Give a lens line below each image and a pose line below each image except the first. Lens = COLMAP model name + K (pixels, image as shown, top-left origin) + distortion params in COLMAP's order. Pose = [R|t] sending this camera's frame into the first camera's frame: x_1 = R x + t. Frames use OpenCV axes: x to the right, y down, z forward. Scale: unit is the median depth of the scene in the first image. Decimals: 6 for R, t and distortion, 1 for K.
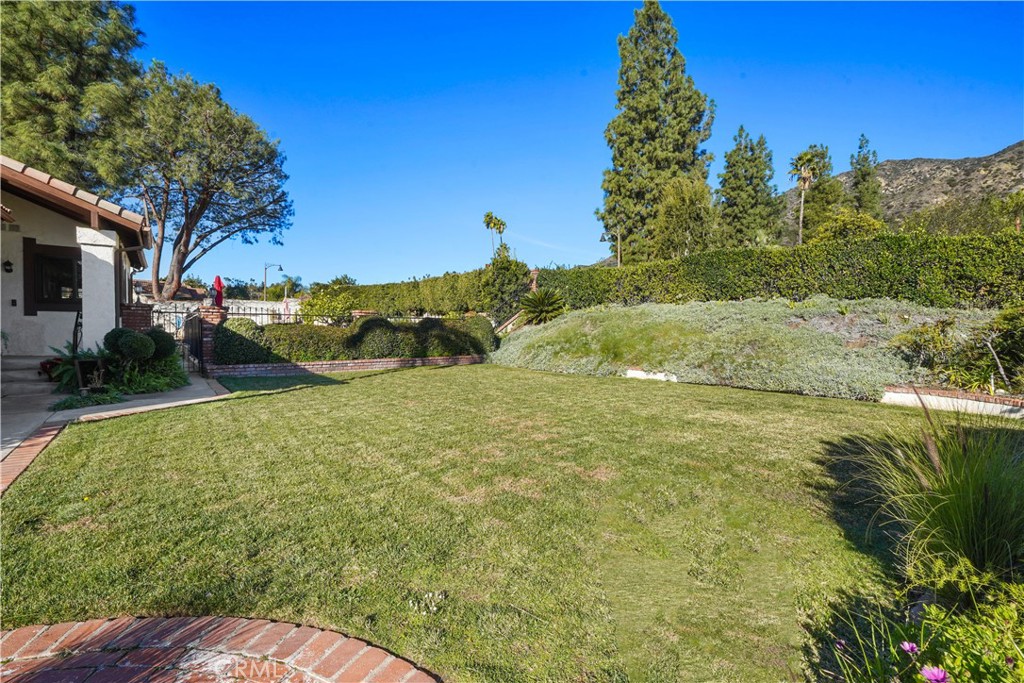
lens RADIAL K [[471.4, 0, 513.2], [0, 471.4, 337.9], [0, 0, 1]] dist [-0.011180, 0.003635]
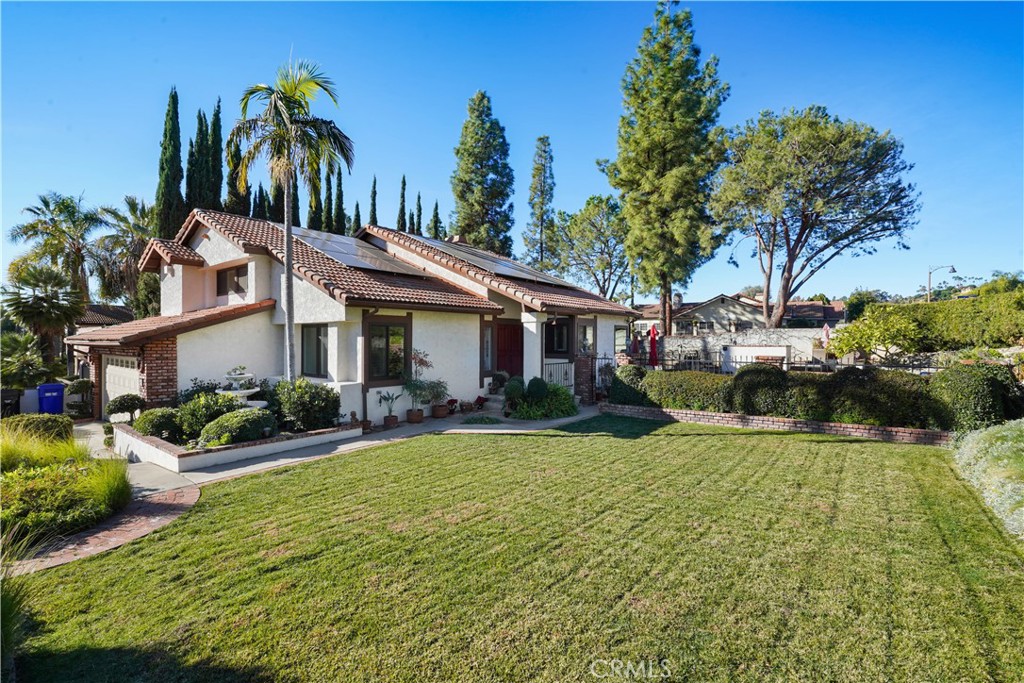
lens RADIAL K [[471.4, 0, 512.1], [0, 471.4, 345.9], [0, 0, 1]] dist [-0.011180, 0.003635]
pose [[0.242105, 0.011992, -0.970176, 0.173061], [-0.009311, 0.999906, 0.010036, -0.034308], [0.970205, 0.006604, 0.242194, 0.144378]]
